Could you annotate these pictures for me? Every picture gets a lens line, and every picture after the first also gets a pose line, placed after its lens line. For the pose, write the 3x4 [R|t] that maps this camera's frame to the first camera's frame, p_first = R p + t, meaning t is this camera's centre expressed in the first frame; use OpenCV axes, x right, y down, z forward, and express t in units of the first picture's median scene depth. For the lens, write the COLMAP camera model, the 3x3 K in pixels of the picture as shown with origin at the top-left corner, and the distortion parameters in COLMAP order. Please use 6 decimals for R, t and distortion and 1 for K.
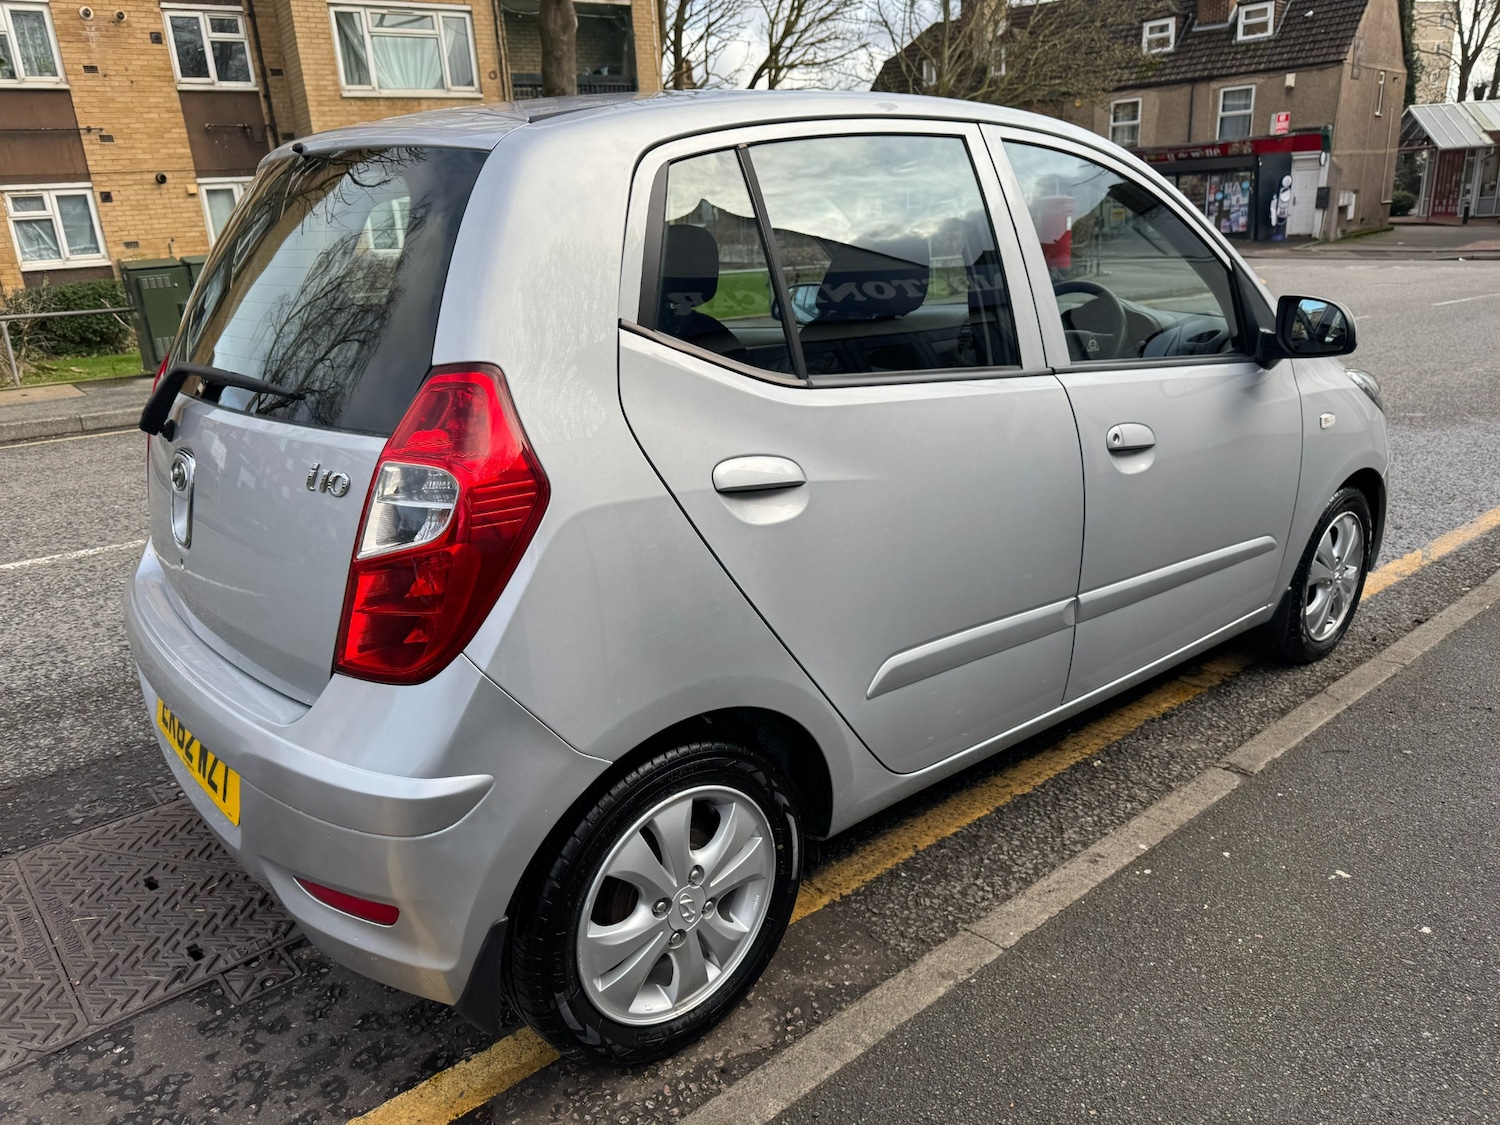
lens RADIAL K [[1074.2, 0, 743.3], [0, 1074.2, 555.5], [0, 0, 1]] dist [0.002341, -0.001925]
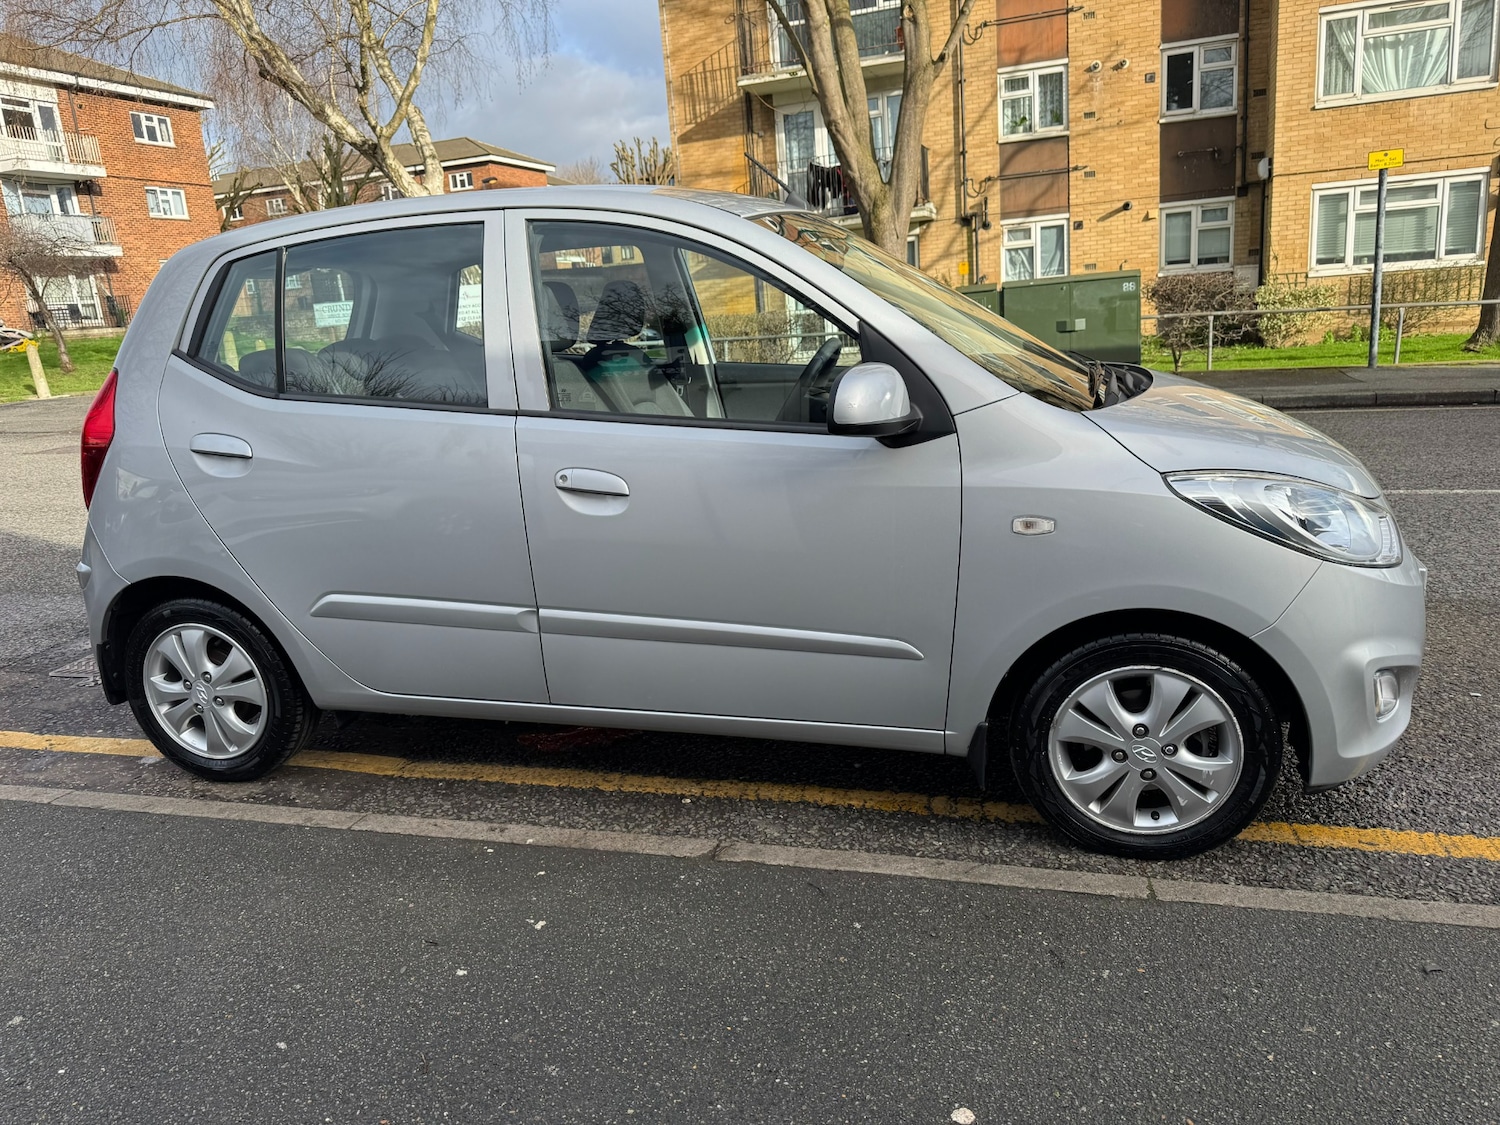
lens RADIAL K [[1069.3, 0, 750.4], [0, 1069.3, 563.5], [0, 0, 1]] dist [0.012886, -0.013252]
pose [[0.578194, 0.205186, -0.789677, 1.141640], [-0.207617, 0.973002, 0.100805, -0.147879], [0.789042, 0.105666, 0.605184, 0.408191]]
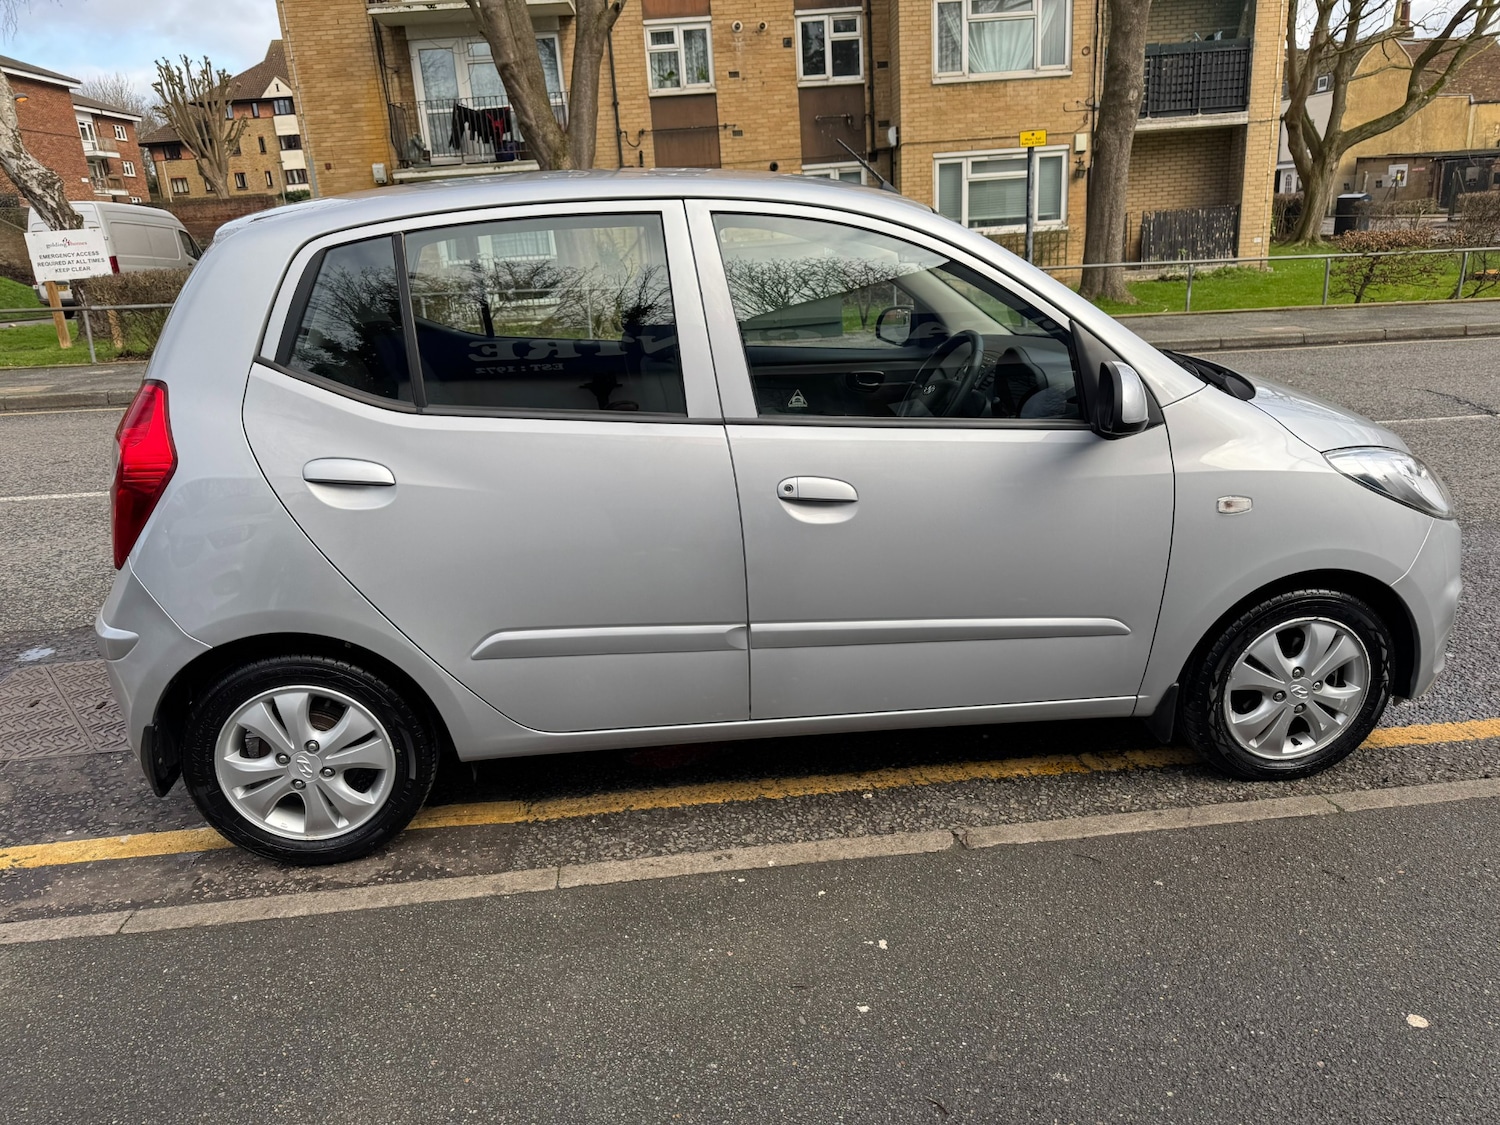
lens RADIAL K [[1066.2, 0, 751.6], [0, 1066.2, 563.7], [0, 0, 1]] dist [0.022702, -0.024333]
pose [[0.835093, 0.175128, -0.521488, 0.743607], [-0.156528, 0.984433, 0.079938, -0.095783], [0.527370, 0.014872, 0.849506, 0.058535]]
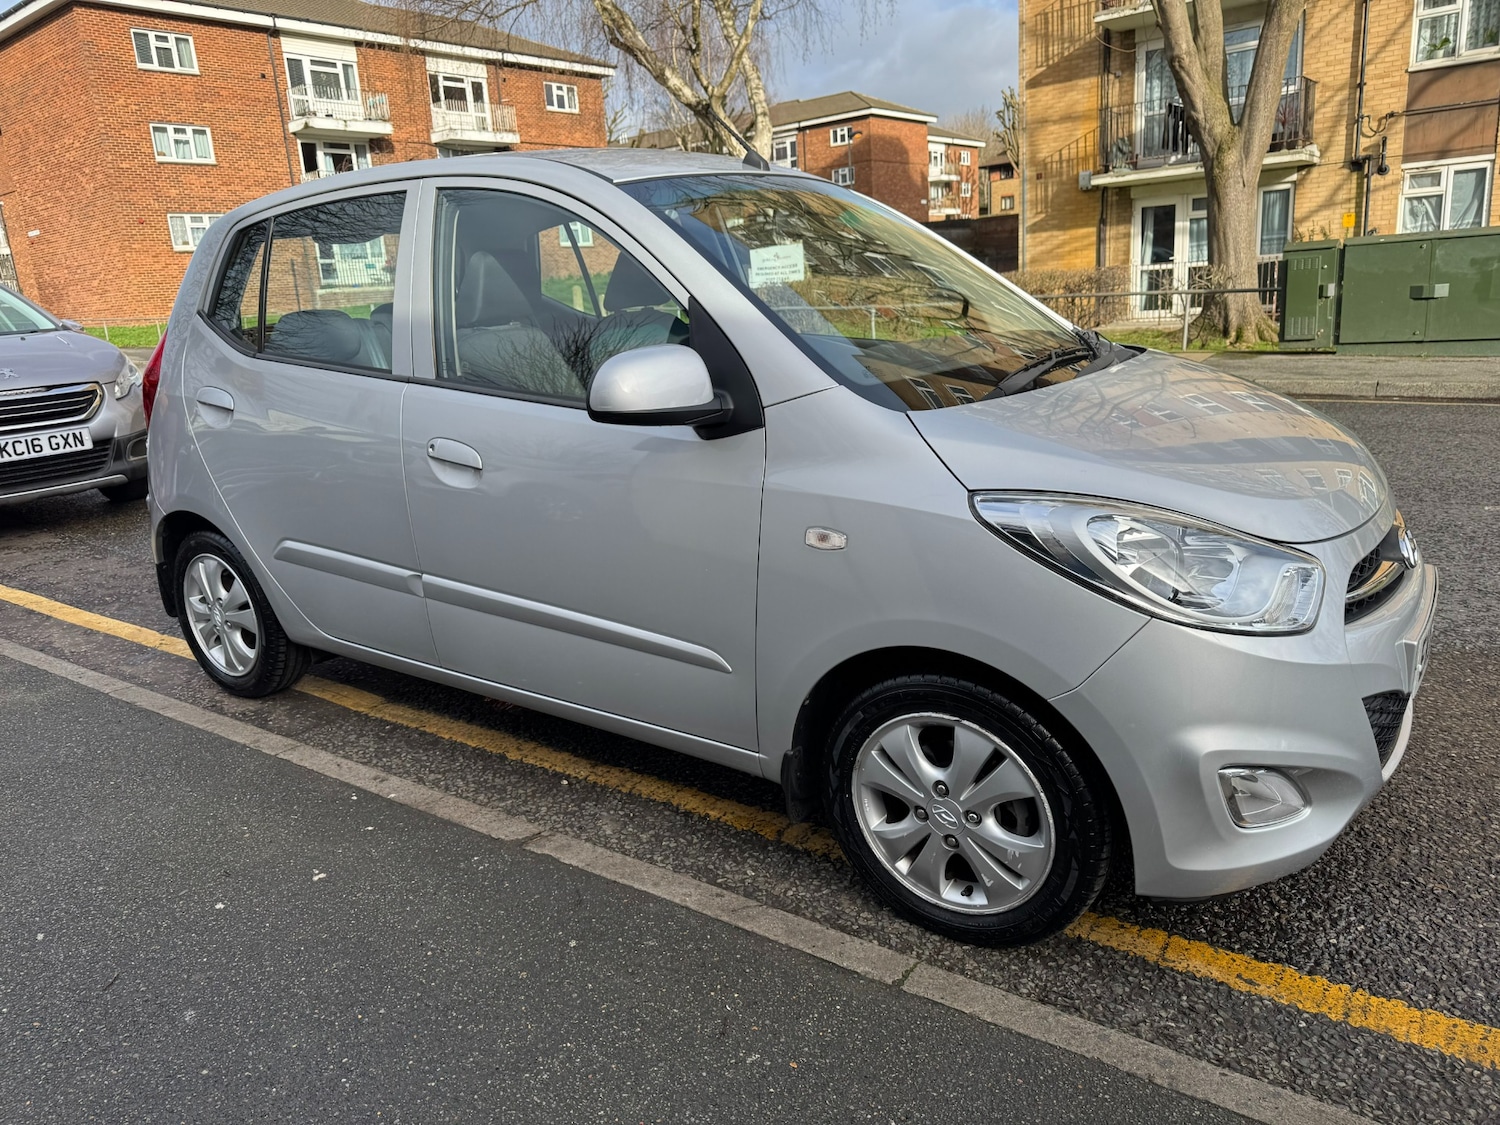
lens RADIAL K [[1075.1, 0, 743.6], [0, 1075.1, 563.3], [0, 0, 1]] dist [0.005314, -0.007729]
pose [[0.260937, 0.278407, -0.924338, 1.271448], [-0.245146, 0.945233, 0.215497, -0.268044], [0.933710, 0.170367, 0.314897, 0.813072]]
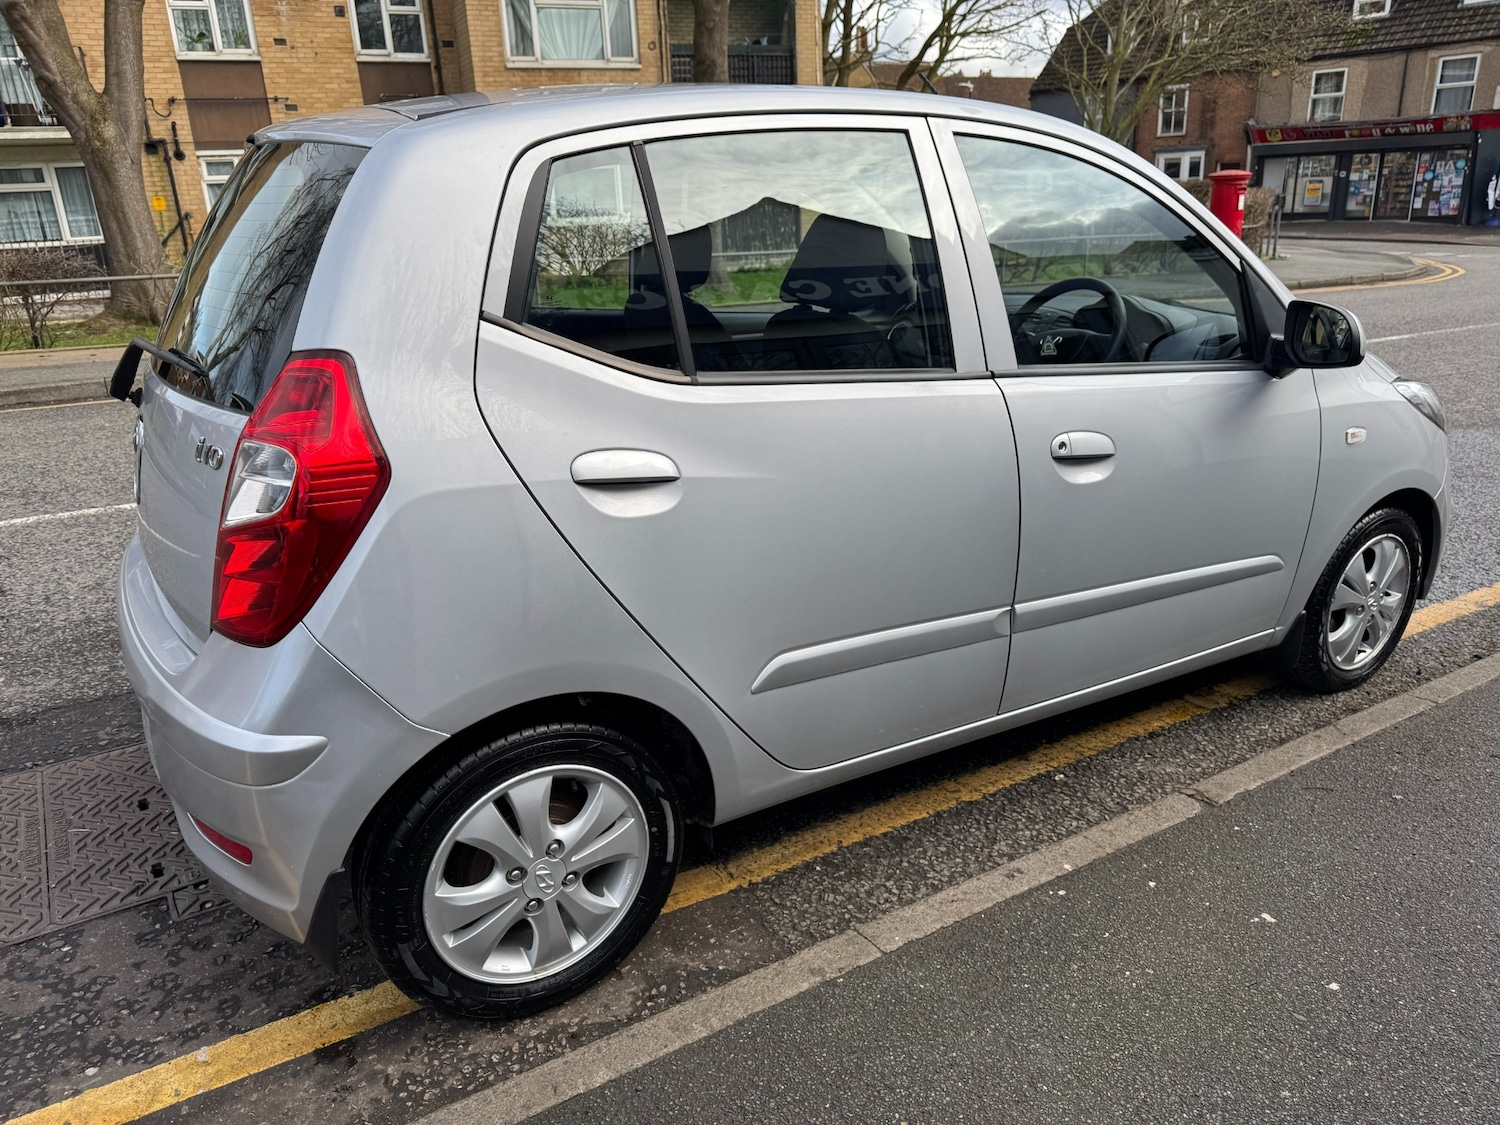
lens RADIAL K [[1070.6, 0, 739.6], [0, 1070.6, 560.7], [0, 0, 1]] dist [0.011600, -0.012959]
pose [[0.987607, 0.065652, -0.142559, 0.170652], [-0.061418, 0.997536, 0.033902, -0.017857], [0.144433, -0.024727, 0.989206, 0.001435]]
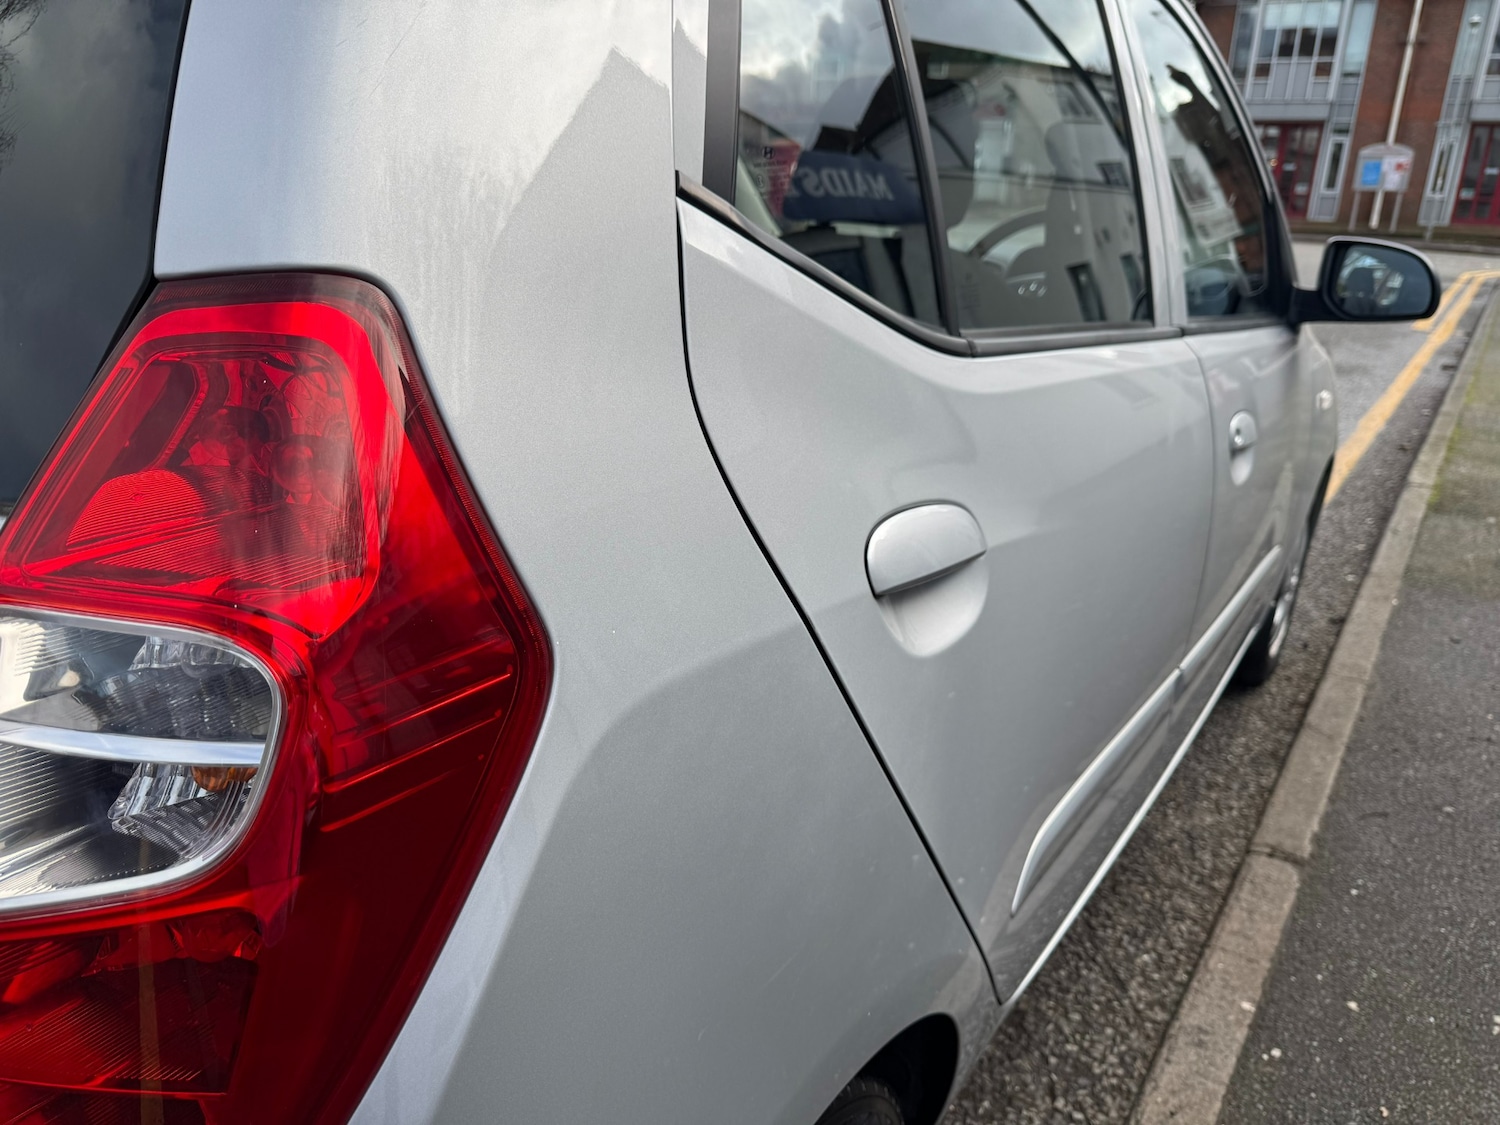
lens RADIAL K [[1088.1, 0, 751.2], [0, 1088.1, 571.9], [0, 0, 1]] dist [-0.006188, -0.002976]
pose [[0.960744, -0.034434, 0.275293, -0.116292], [0.018119, 0.997937, 0.061590, -0.059071], [-0.276846, -0.054185, 0.959385, 0.354614]]
